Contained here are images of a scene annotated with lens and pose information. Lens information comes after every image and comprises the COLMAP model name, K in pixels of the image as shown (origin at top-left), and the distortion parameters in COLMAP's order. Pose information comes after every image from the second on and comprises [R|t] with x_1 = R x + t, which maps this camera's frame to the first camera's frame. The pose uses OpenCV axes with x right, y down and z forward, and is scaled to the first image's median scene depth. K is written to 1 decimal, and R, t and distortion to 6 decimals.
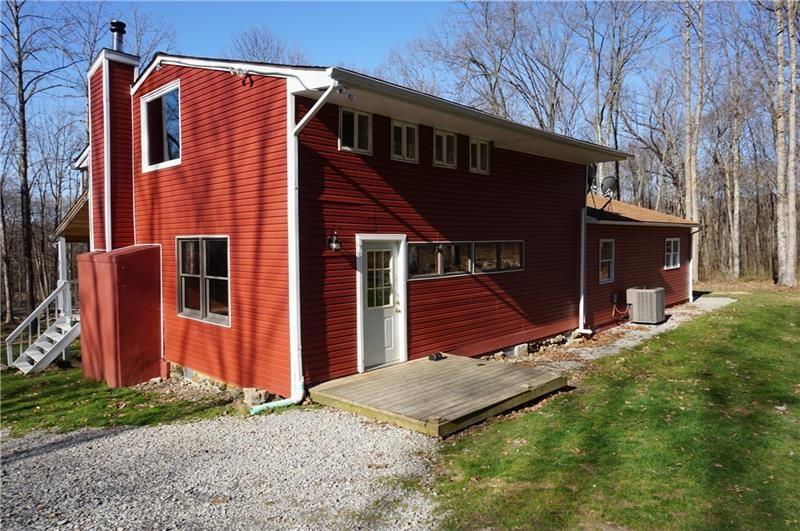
lens RADIAL K [[539.5, 0, 392.8], [0, 539.5, 263.5], [0, 0, 1]] dist [-0.011294, 0.006197]
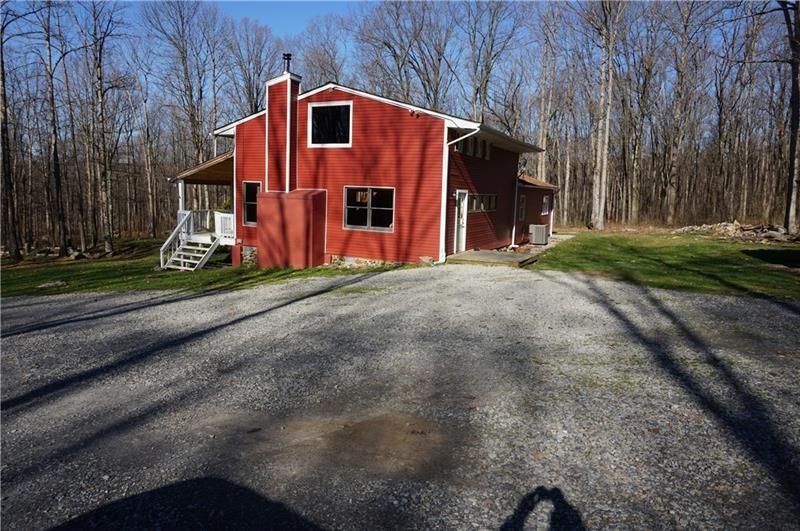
lens RADIAL K [[539.5, 0, 398.4], [0, 539.5, 261.9], [0, 0, 1]] dist [-0.011294, 0.006197]
pose [[0.952158, -0.001497, 0.305603, -0.815371], [-0.025699, 0.996054, 0.084949, 0.048839], [-0.304524, -0.088739, 0.948362, -0.868465]]
